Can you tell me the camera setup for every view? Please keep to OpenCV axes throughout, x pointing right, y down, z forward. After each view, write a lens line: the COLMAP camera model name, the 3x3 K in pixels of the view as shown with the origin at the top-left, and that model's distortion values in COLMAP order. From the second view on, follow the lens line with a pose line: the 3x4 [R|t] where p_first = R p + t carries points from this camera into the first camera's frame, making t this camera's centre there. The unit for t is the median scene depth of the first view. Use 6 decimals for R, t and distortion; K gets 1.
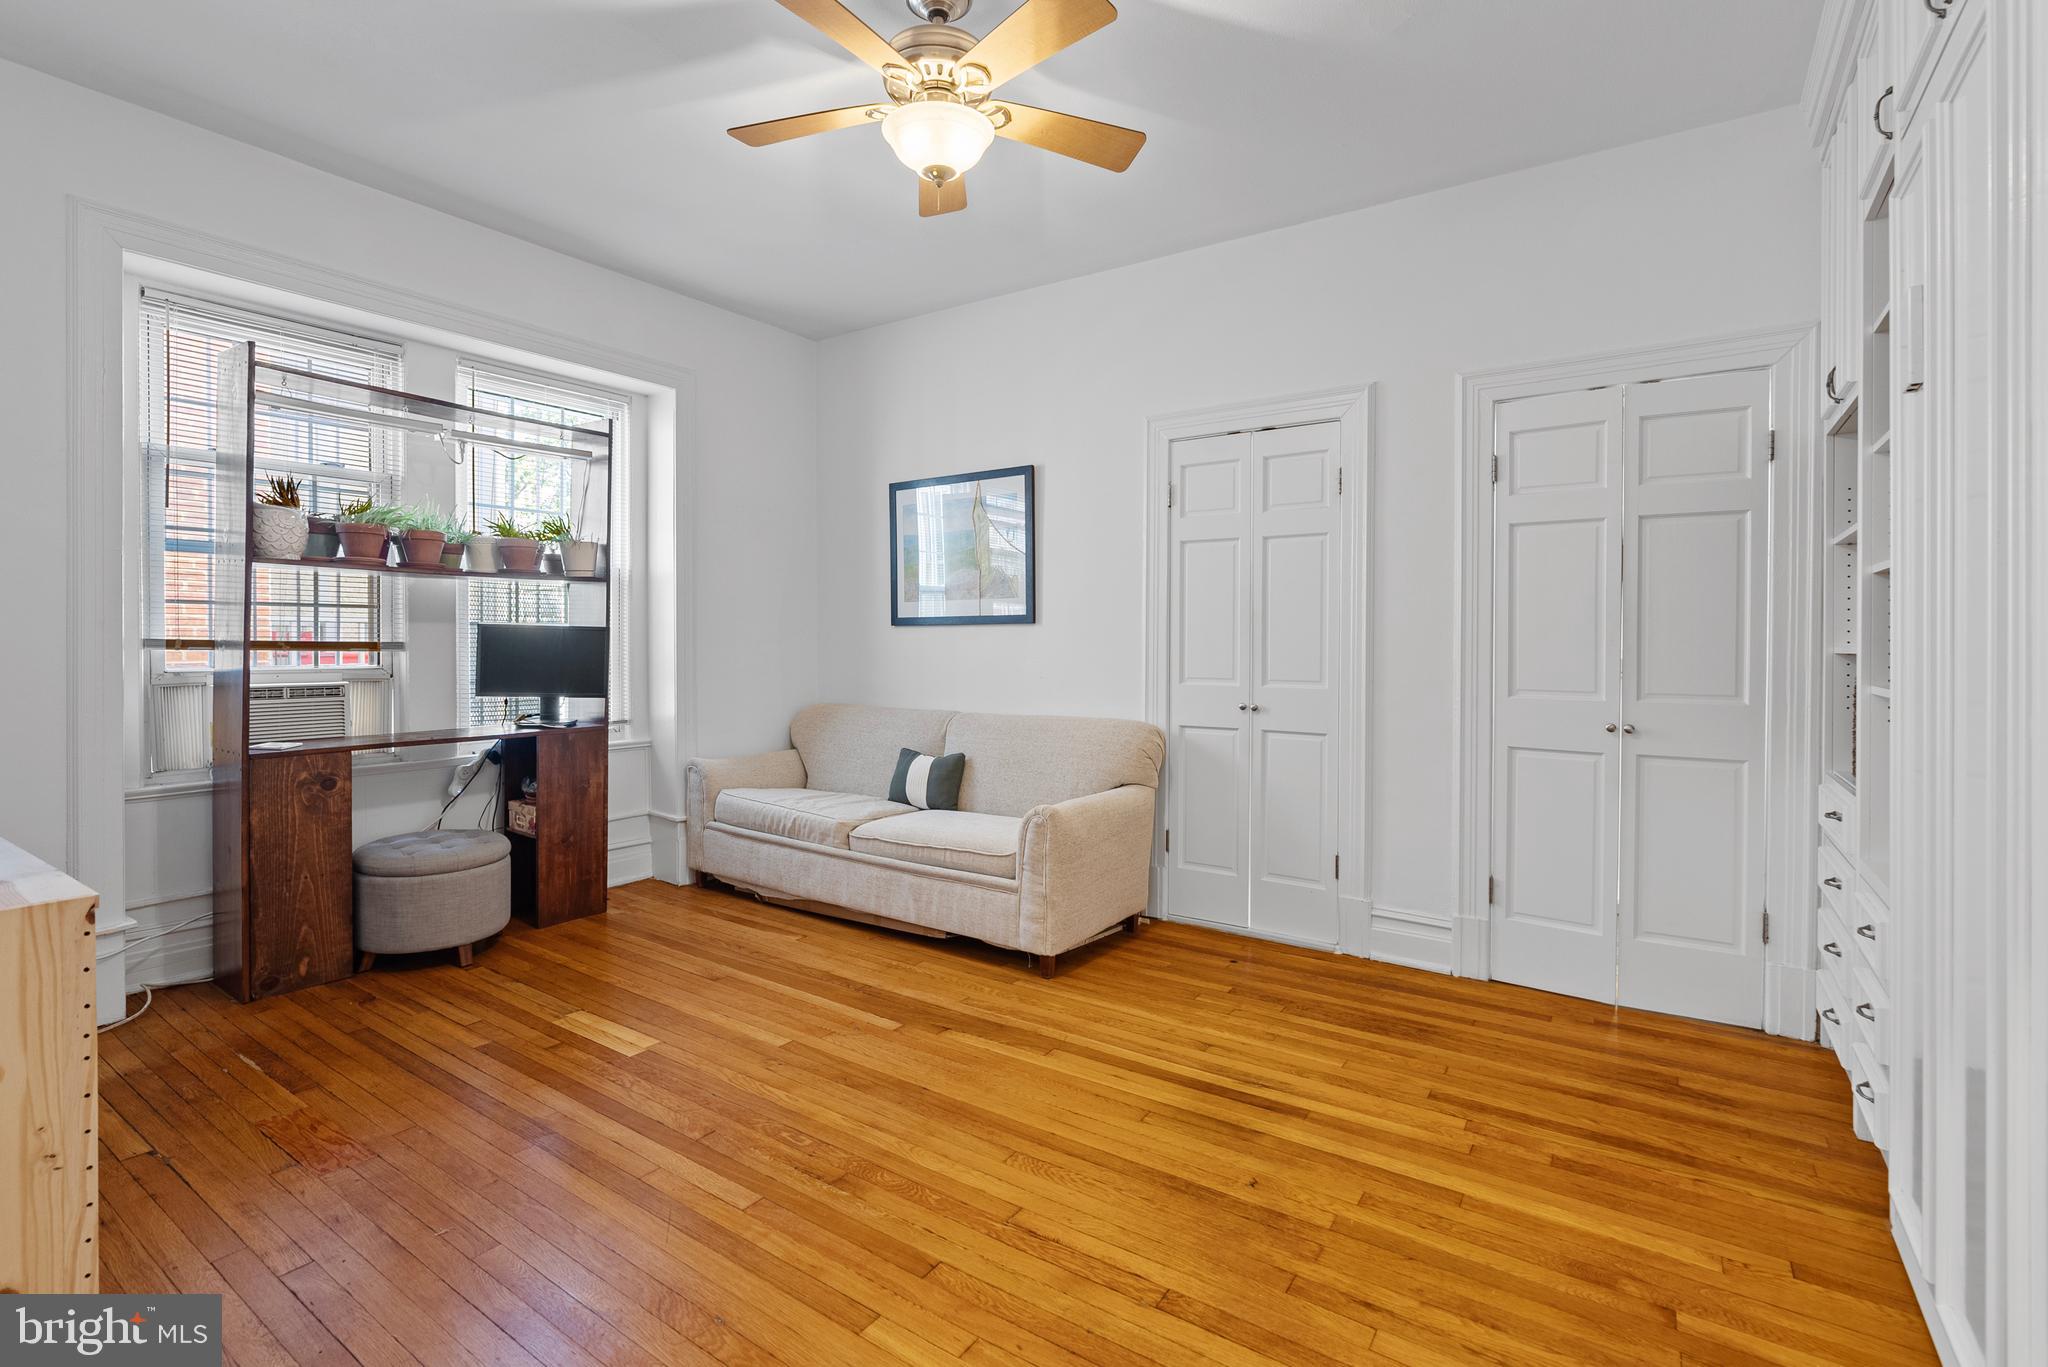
lens RADIAL K [[937.4, 0, 1021.3], [0, 937.4, 650.7], [0, 0, 1]] dist [-0.002969, 0.001006]
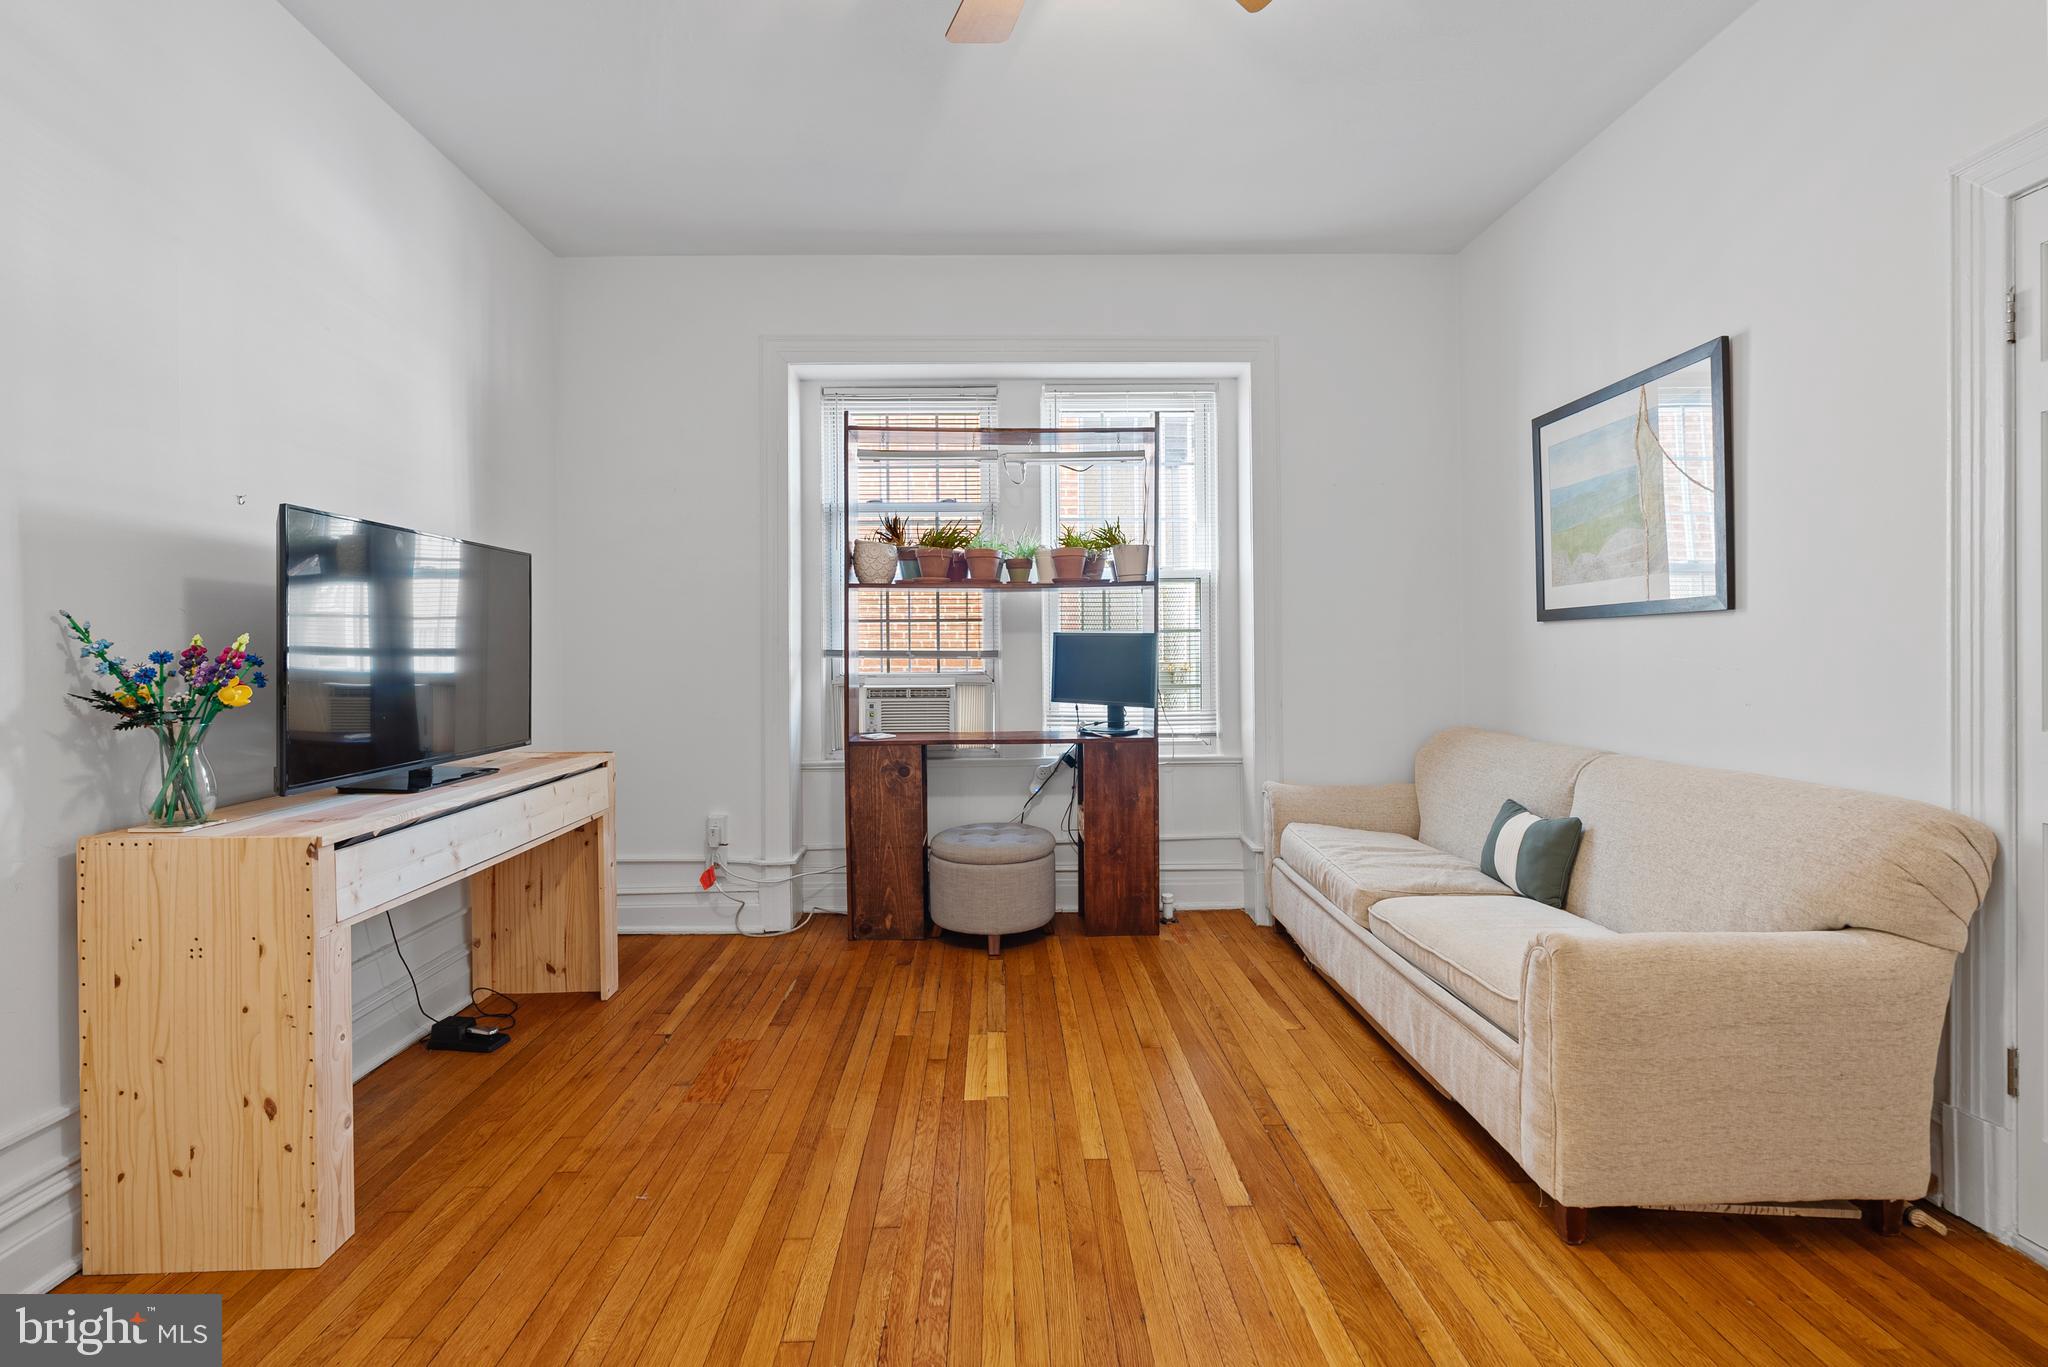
lens RADIAL K [[937.4, 0, 1021.3], [0, 937.4, 650.7], [0, 0, 1]] dist [-0.002969, 0.001006]
pose [[0.586923, -0.007330, -0.809610, 0.290726], [0.001542, 0.999967, -0.007936, -0.000133], [0.809641, 0.003410, 0.586915, 0.404744]]
